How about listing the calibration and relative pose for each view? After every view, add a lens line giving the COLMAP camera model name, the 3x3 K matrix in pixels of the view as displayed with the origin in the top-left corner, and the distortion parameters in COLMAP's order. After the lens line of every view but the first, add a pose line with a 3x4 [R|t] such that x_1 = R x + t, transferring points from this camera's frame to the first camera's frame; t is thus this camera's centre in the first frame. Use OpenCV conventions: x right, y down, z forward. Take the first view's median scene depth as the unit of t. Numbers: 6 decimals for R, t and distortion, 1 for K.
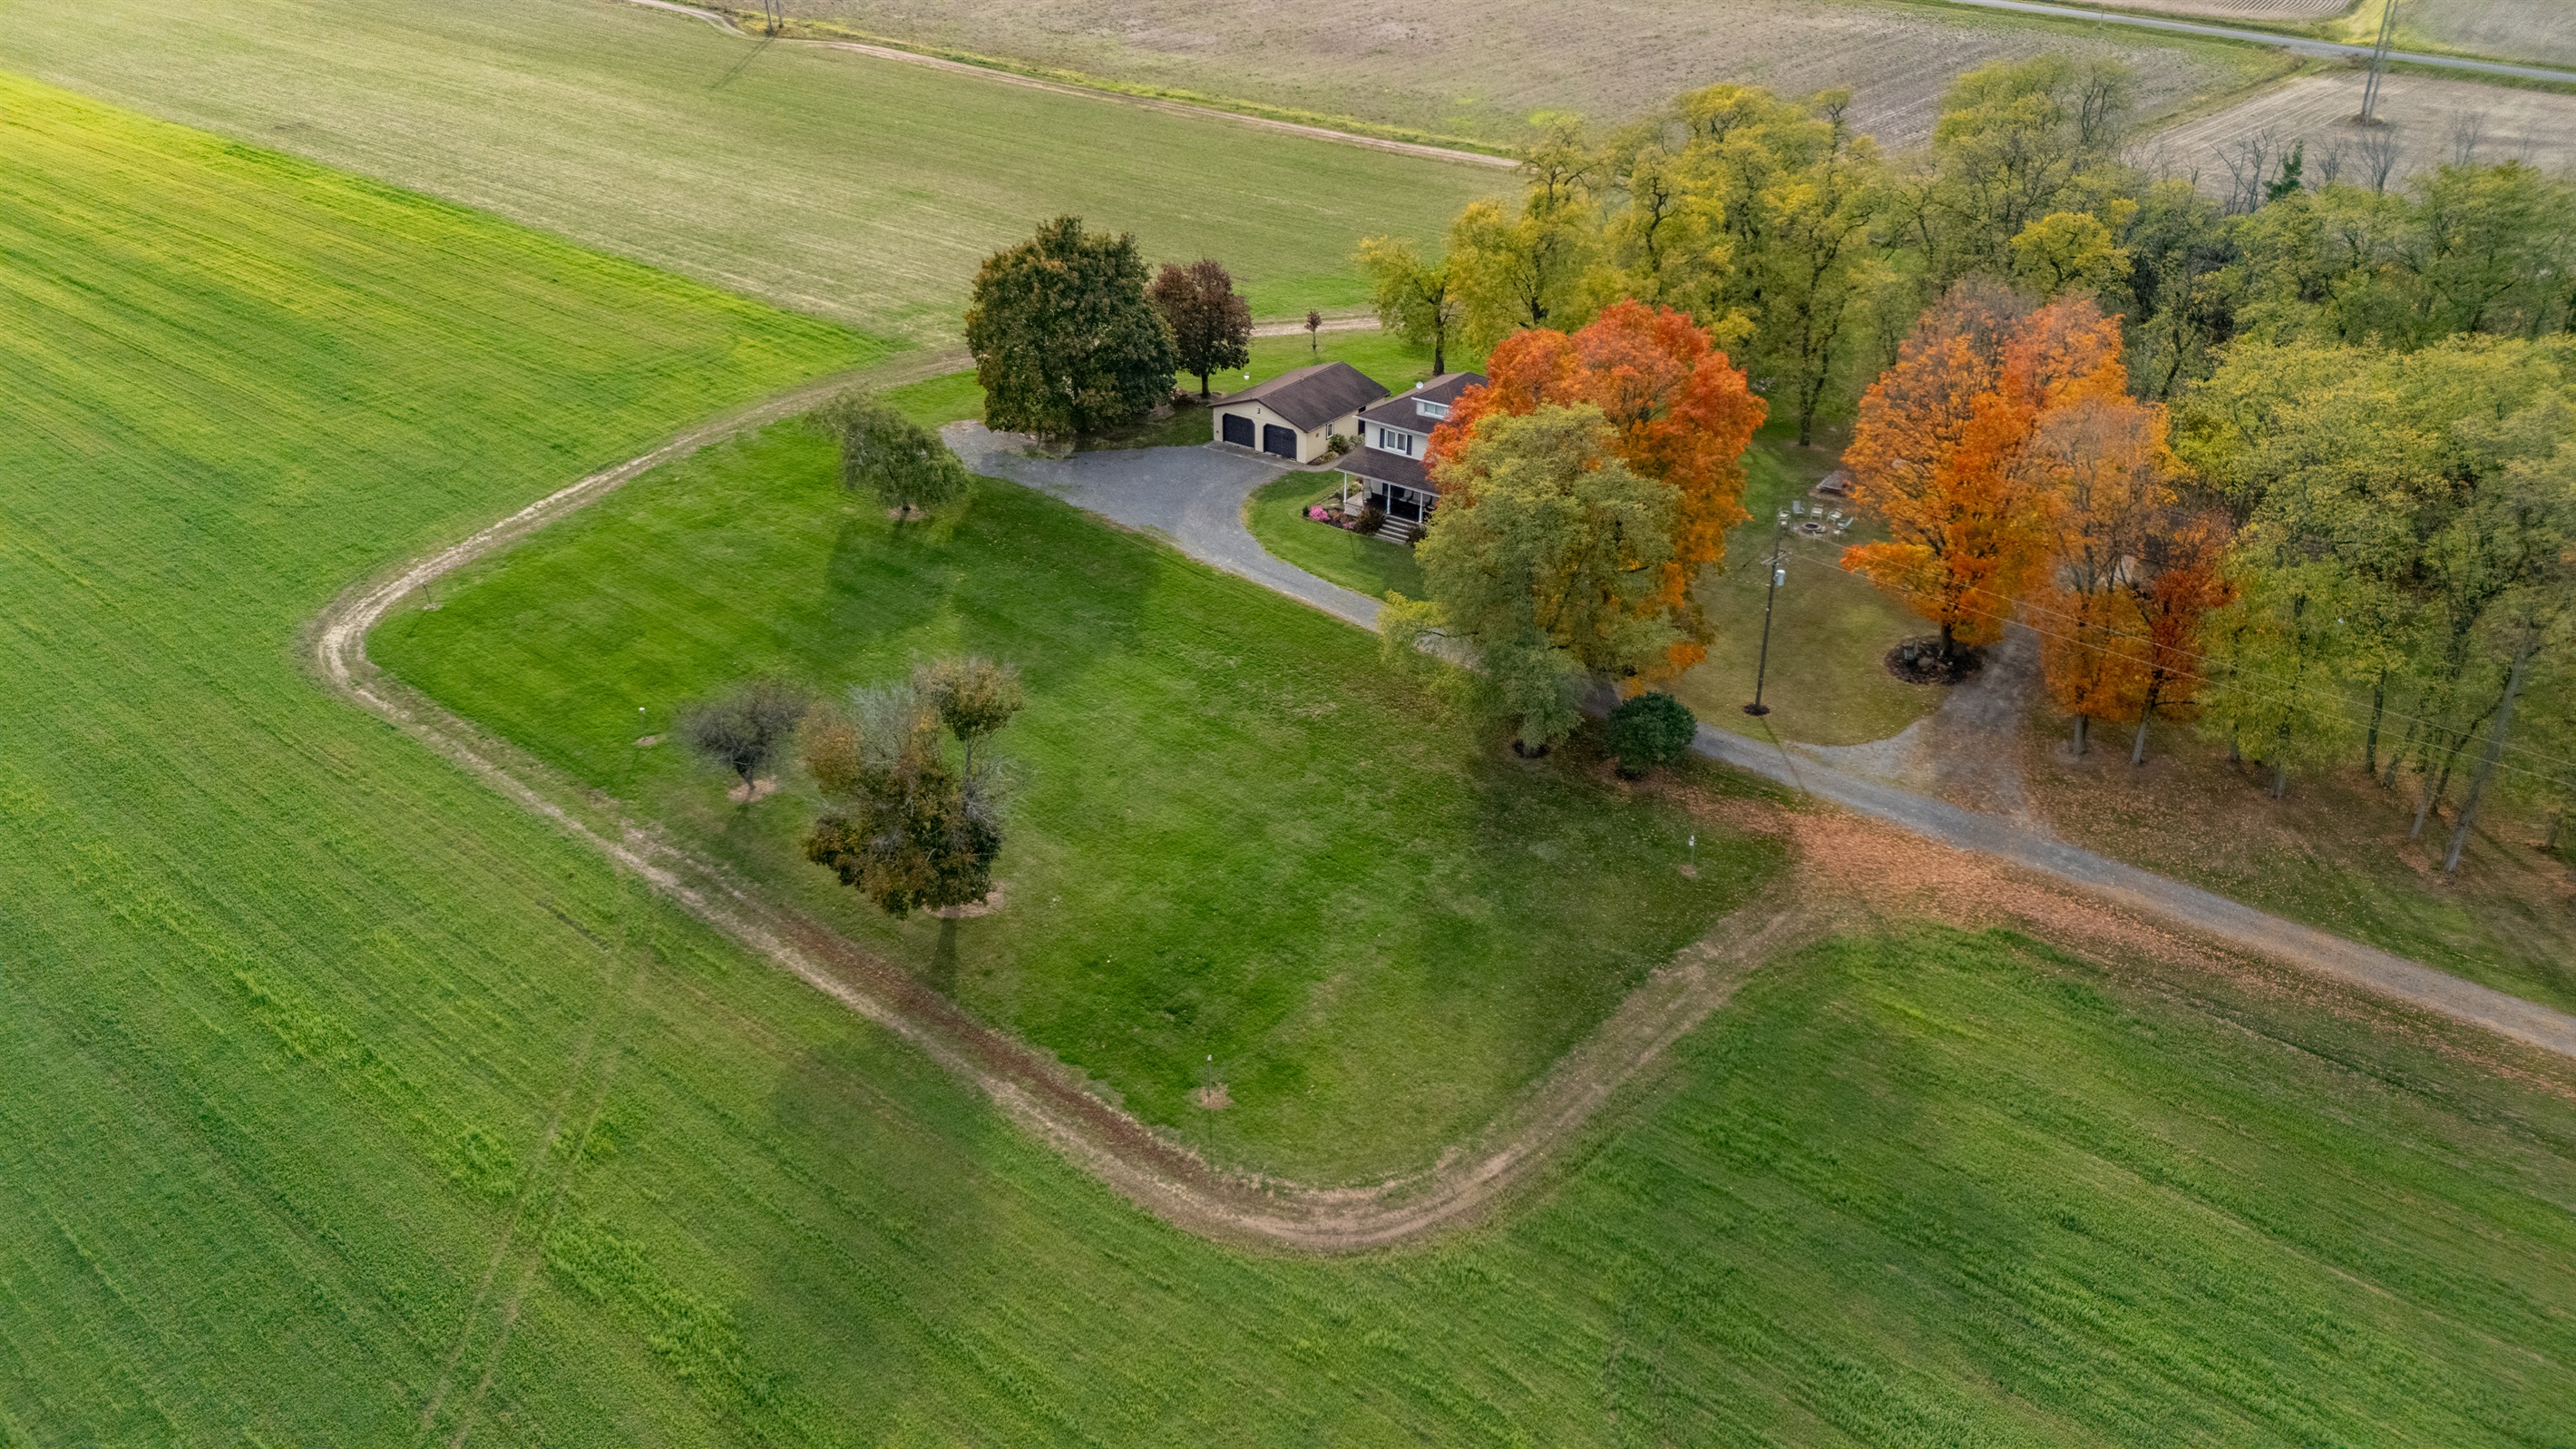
lens RADIAL K [[1797.3, 0, 1333.1], [0, 1797.3, 745.2], [0, 0, 1]] dist [0.058459, -0.024125]
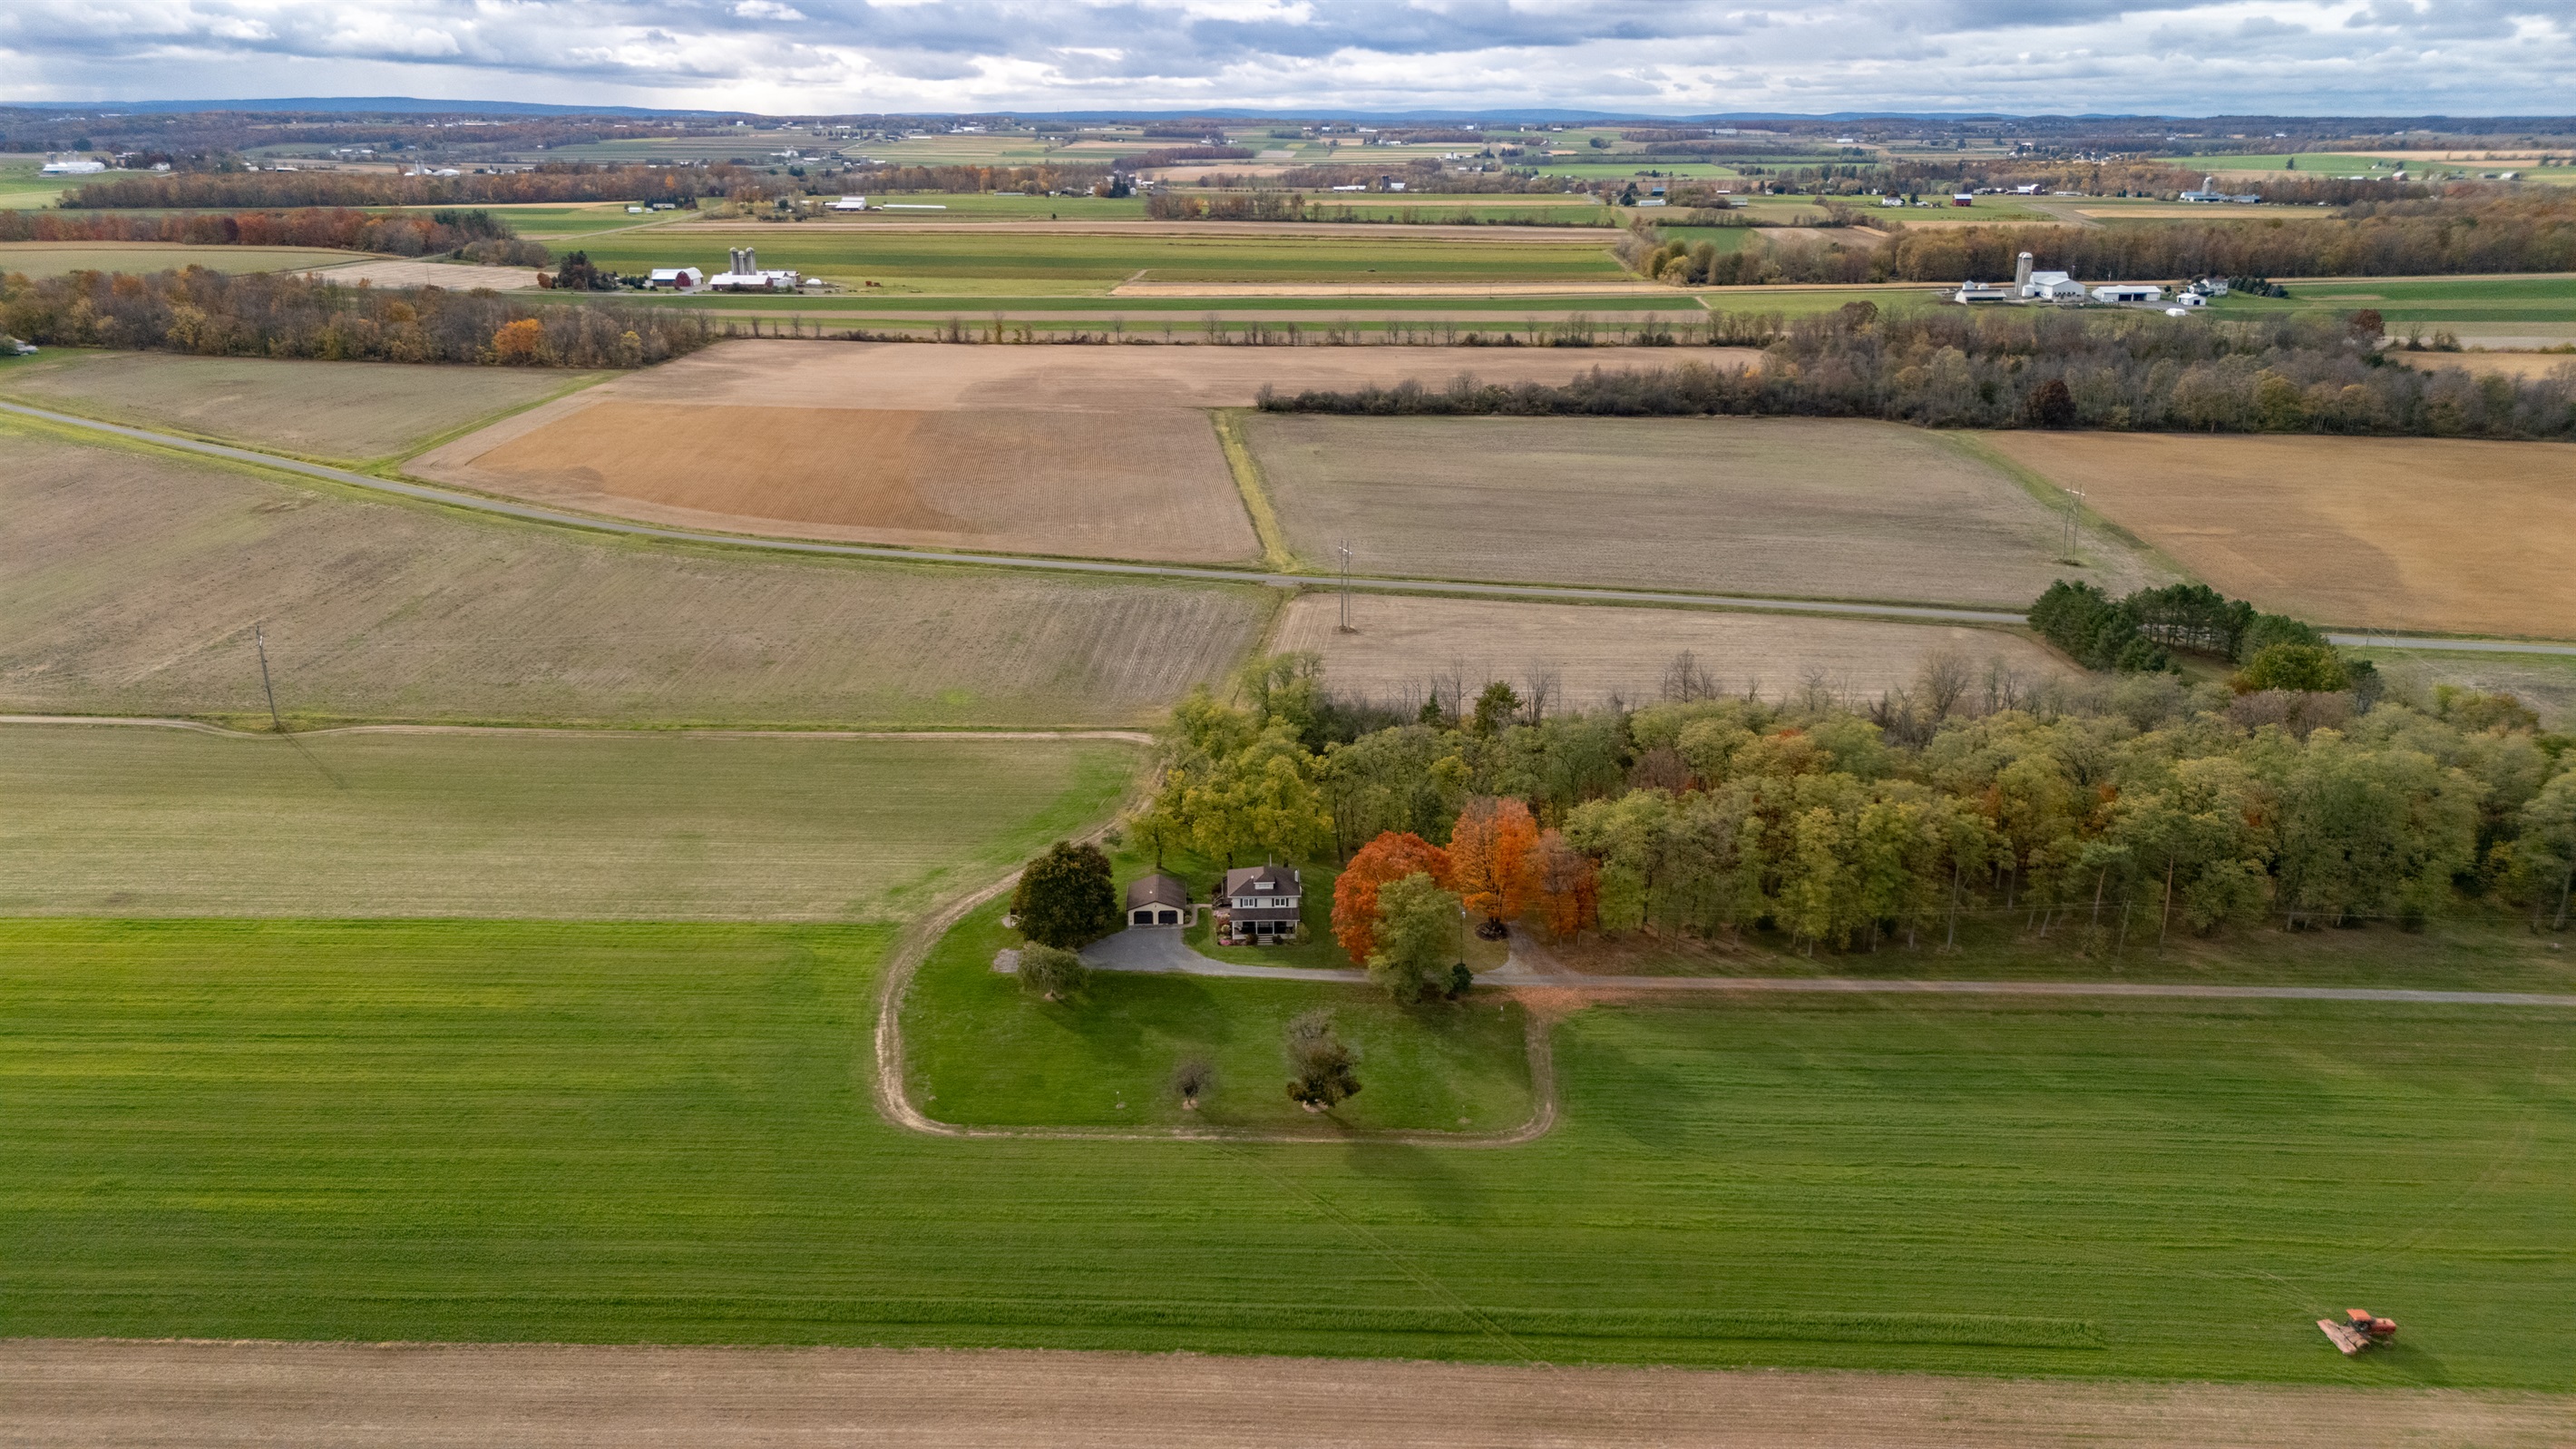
lens RADIAL K [[1703.1, 0, 1307.2], [0, 1703.1, 708.6], [0, 0, 1]] dist [0.111544, -0.001971]
pose [[0.793471, -0.181400, 0.580945, -1.237594], [0.304221, 0.944955, -0.120452, -0.131336], [-0.527117, 0.272311, 0.804981, -0.938173]]
